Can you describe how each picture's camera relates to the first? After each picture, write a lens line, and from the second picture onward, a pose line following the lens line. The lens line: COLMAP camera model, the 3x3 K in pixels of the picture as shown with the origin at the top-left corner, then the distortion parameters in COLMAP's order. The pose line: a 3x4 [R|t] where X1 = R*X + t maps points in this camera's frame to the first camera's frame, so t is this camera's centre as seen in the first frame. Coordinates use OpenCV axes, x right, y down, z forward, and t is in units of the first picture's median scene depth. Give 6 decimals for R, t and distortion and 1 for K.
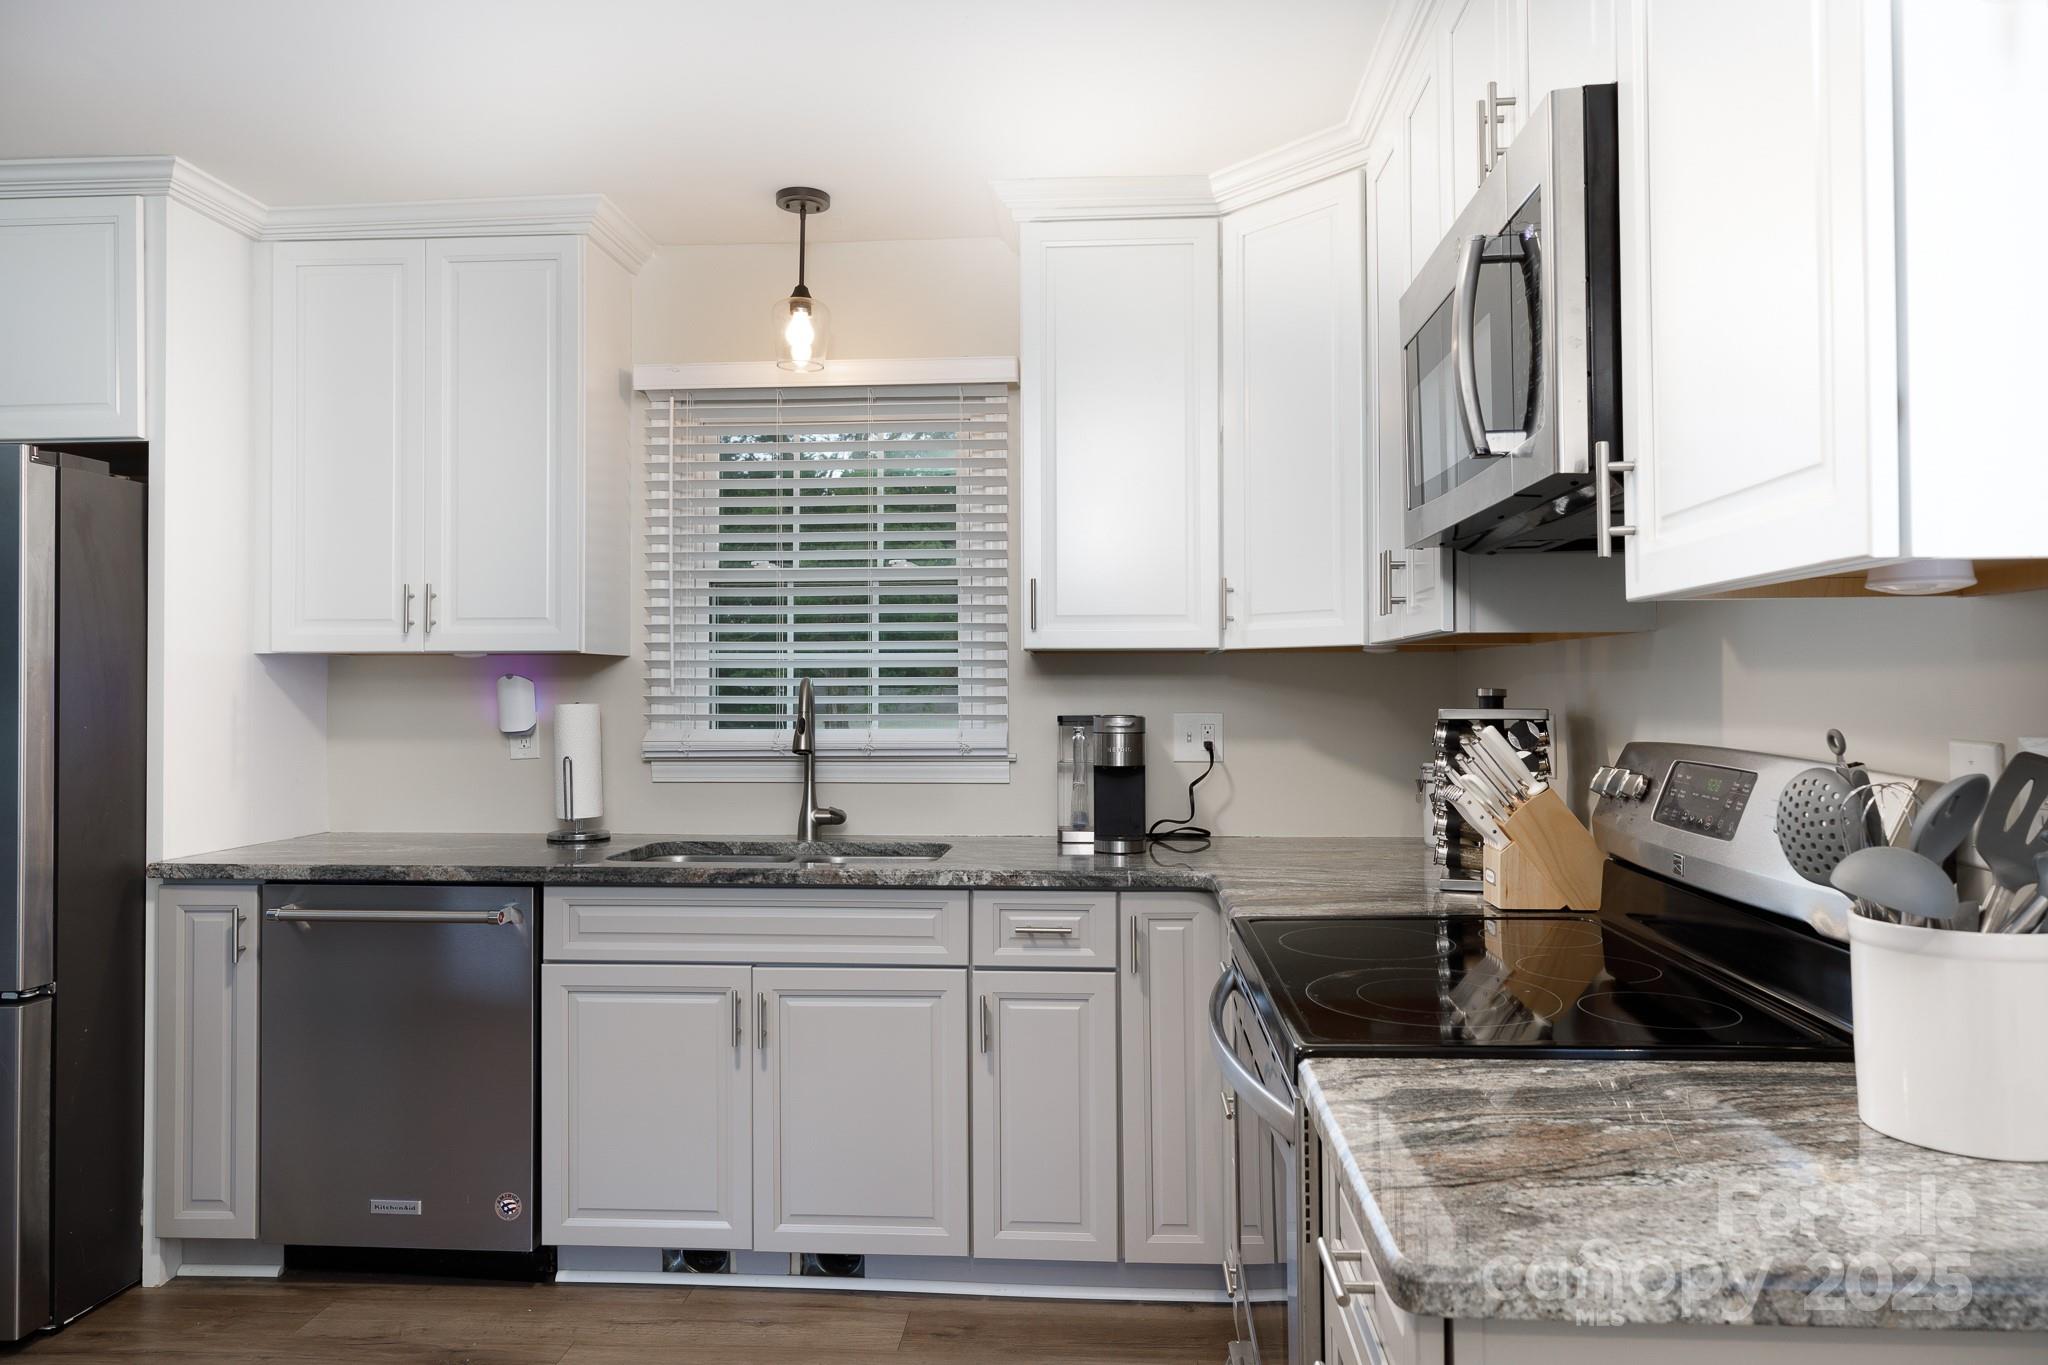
lens RADIAL K [[1425.4, 0, 1025.7], [0, 1425.4, 630.7], [0, 0, 1]] dist [0.015942, -0.001207]
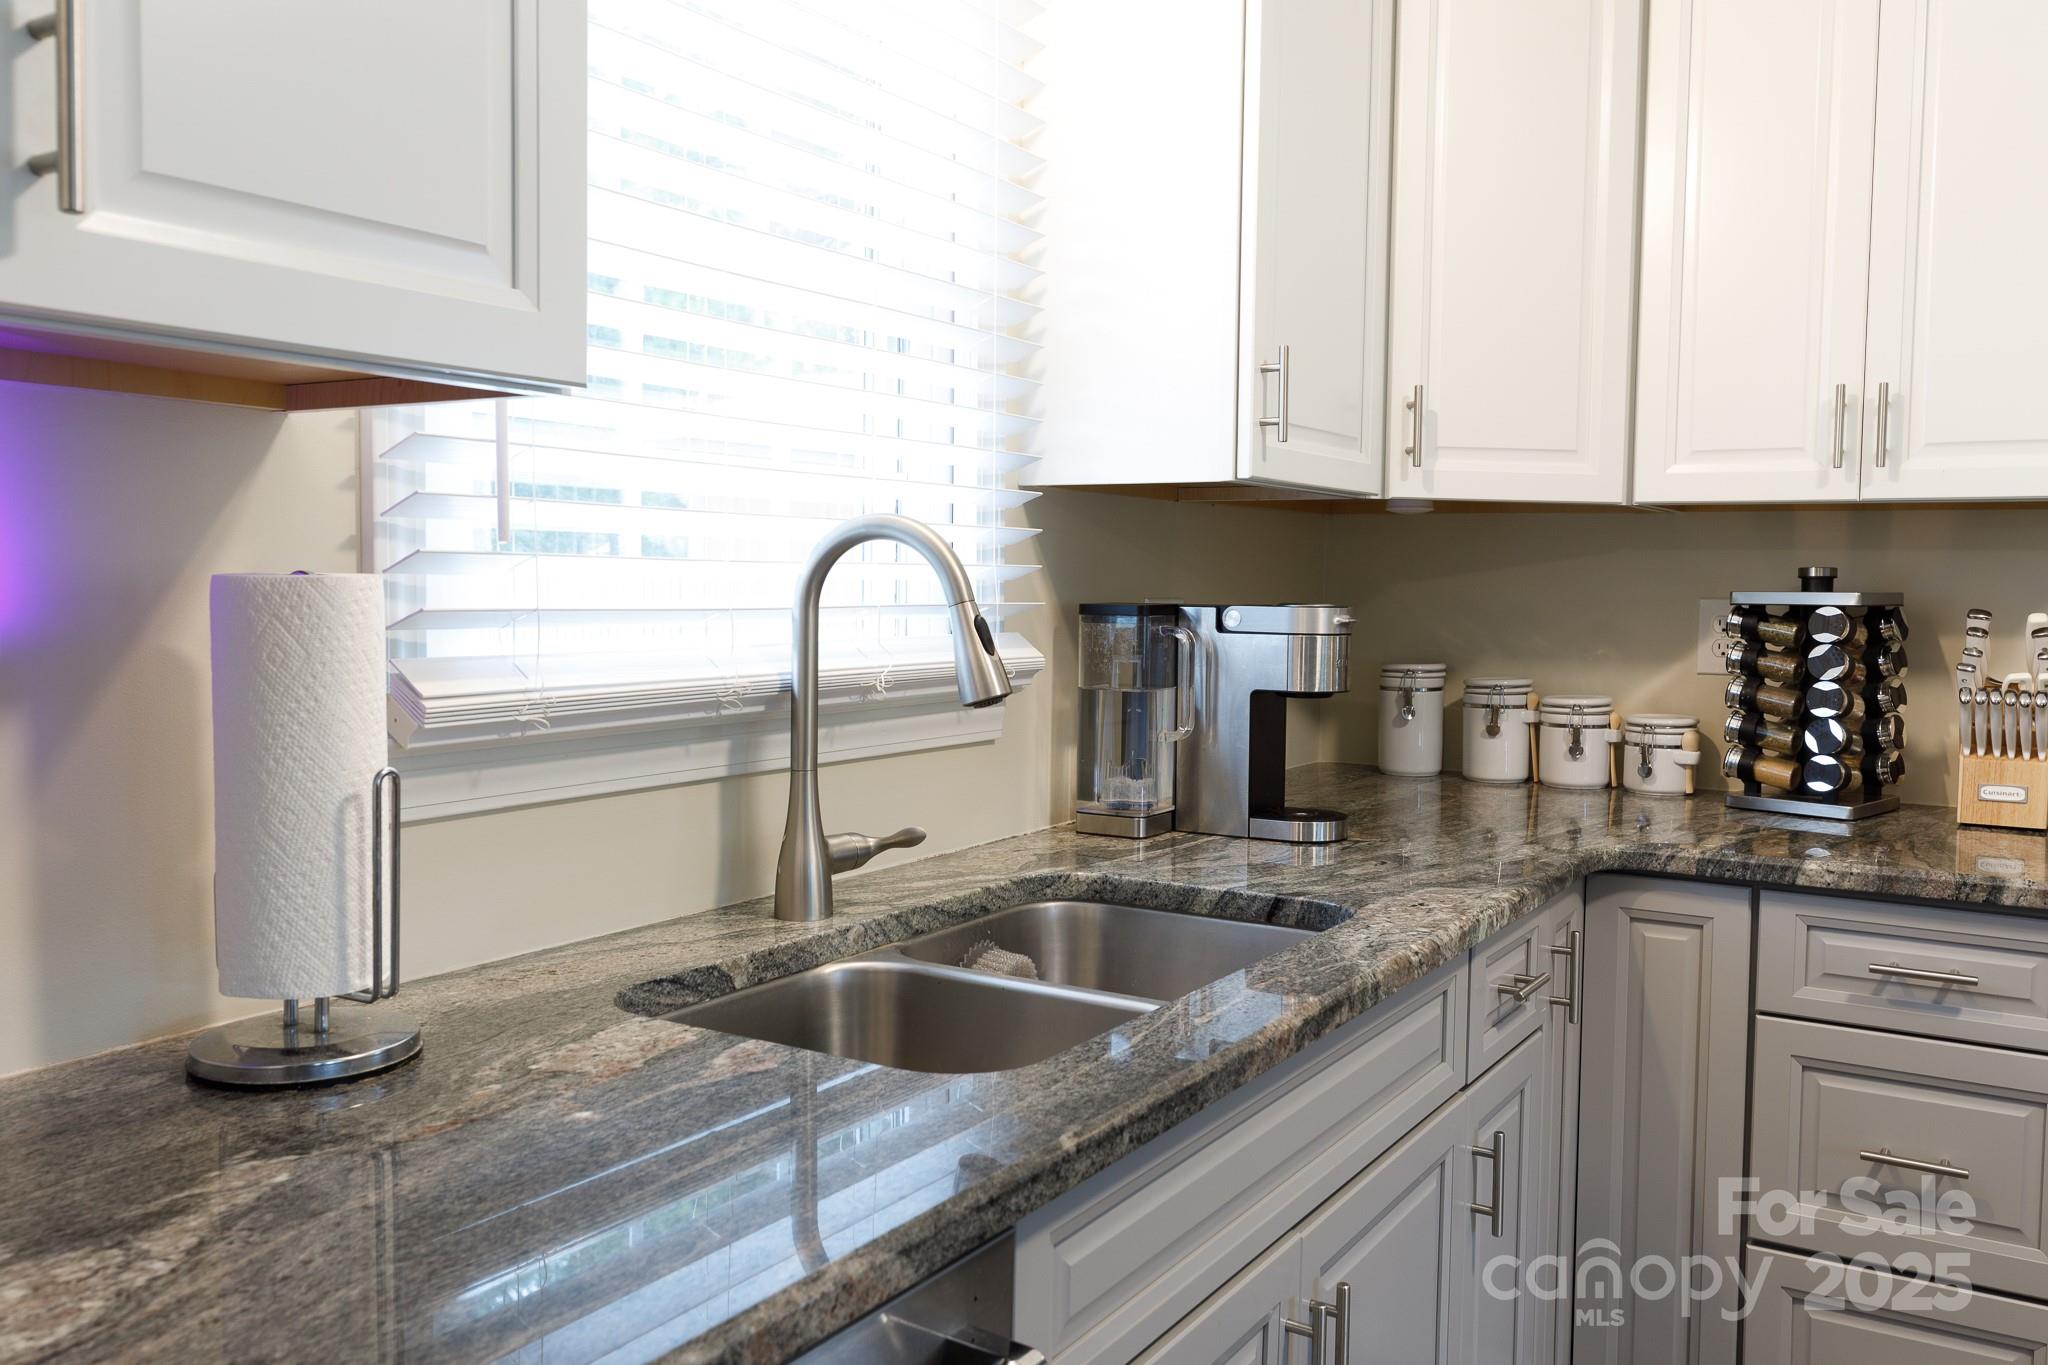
lens RADIAL K [[1649.8, 0, 1023.3], [0, 1649.8, 649.7], [0, 0, 1]] dist [-0.002698, -0.001231]
pose [[0.463219, -0.029877, 0.885740, -0.616144], [-0.043048, 0.997493, 0.056160, 0.048257], [-0.885198, -0.064143, 0.460772, 0.846538]]
